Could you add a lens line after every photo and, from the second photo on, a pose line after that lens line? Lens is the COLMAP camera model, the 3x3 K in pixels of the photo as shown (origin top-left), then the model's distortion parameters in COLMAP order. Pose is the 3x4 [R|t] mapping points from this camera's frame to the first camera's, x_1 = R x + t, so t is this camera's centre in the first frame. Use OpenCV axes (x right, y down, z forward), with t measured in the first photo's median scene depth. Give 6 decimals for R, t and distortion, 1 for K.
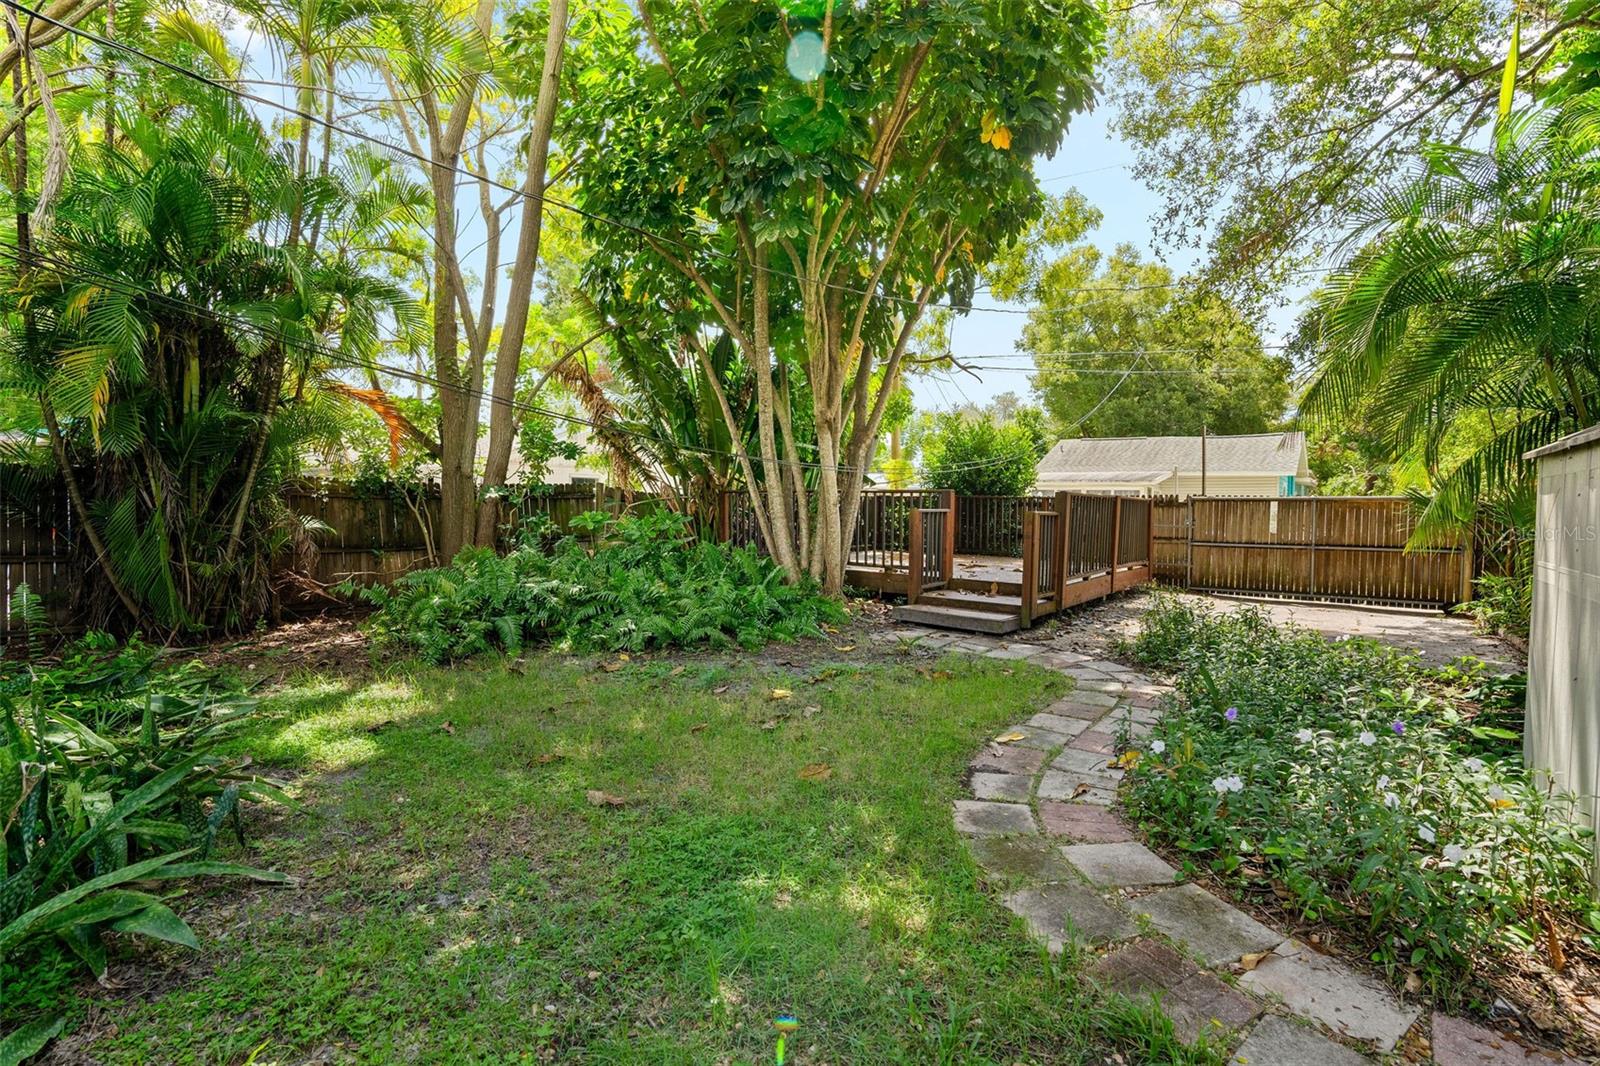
lens RADIAL K [[746.8, 0, 803.2], [0, 746.8, 528.1], [0, 0, 1]] dist [-0.038036, 0.006898]
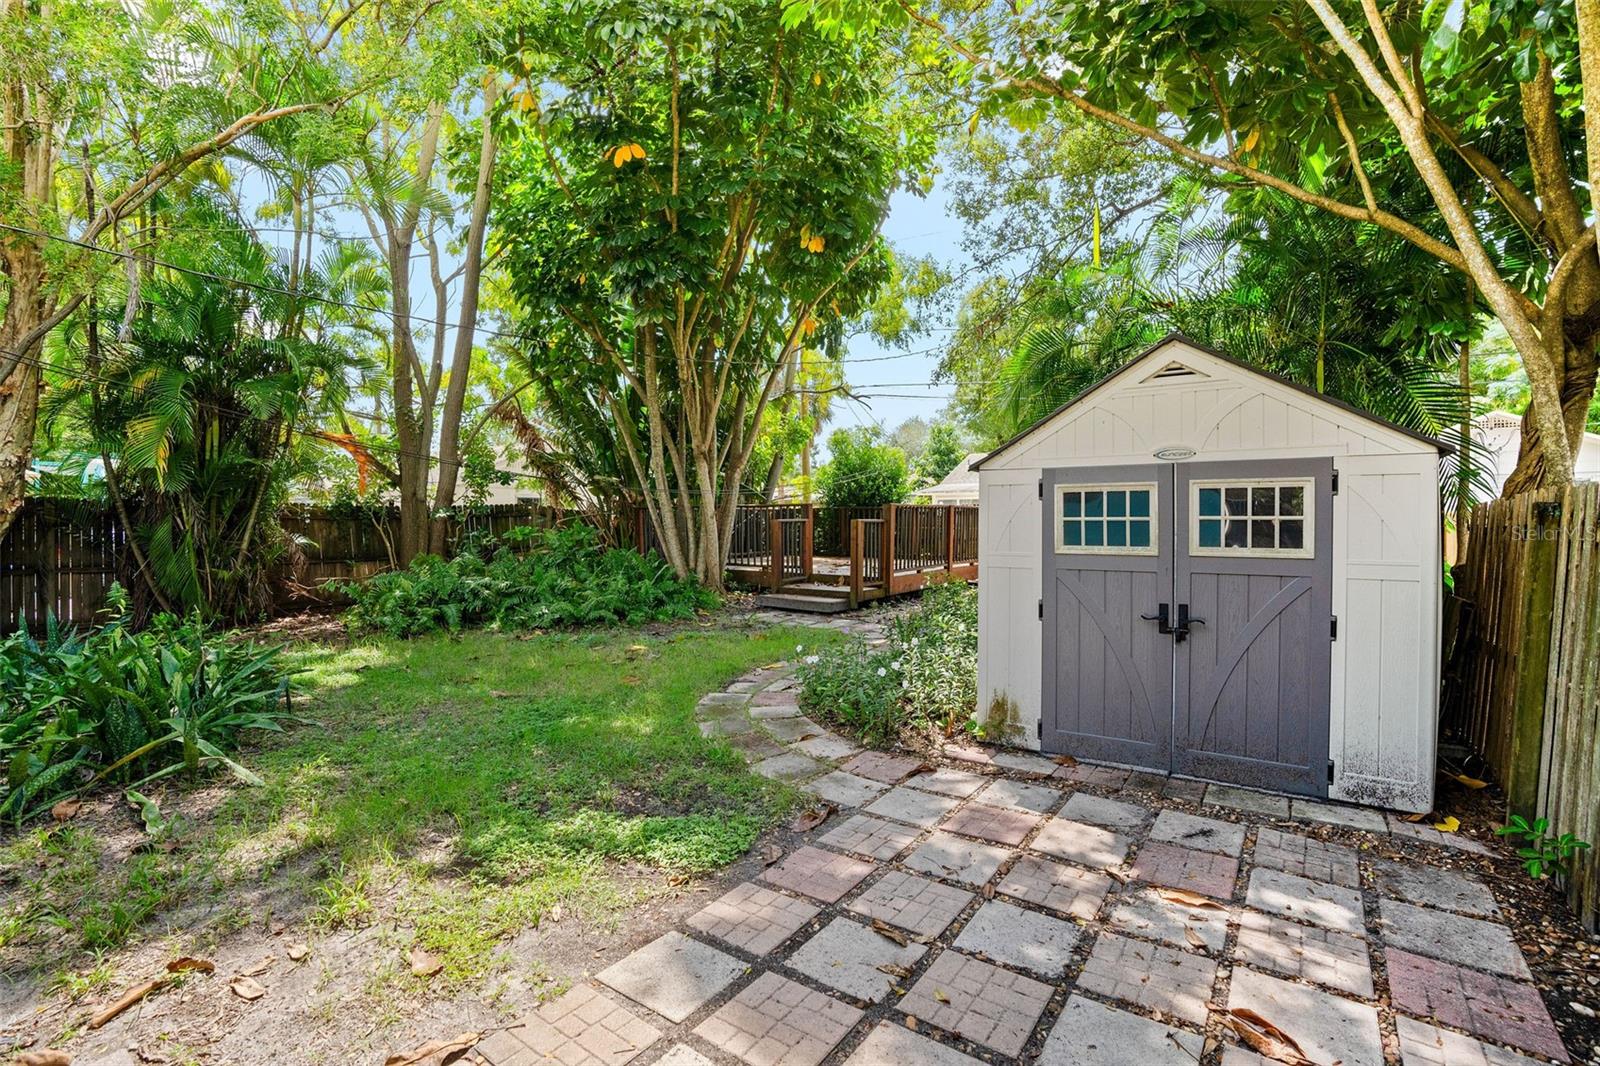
lens RADIAL K [[746.8, 0, 797.1], [0, 746.8, 525.4], [0, 0, 1]] dist [-0.038036, 0.006898]
pose [[0.999145, -0.019702, 0.036335, 0.146299], [0.020412, 0.999605, -0.019294, 0.010441], [-0.035941, 0.020019, 0.999153, -0.295395]]
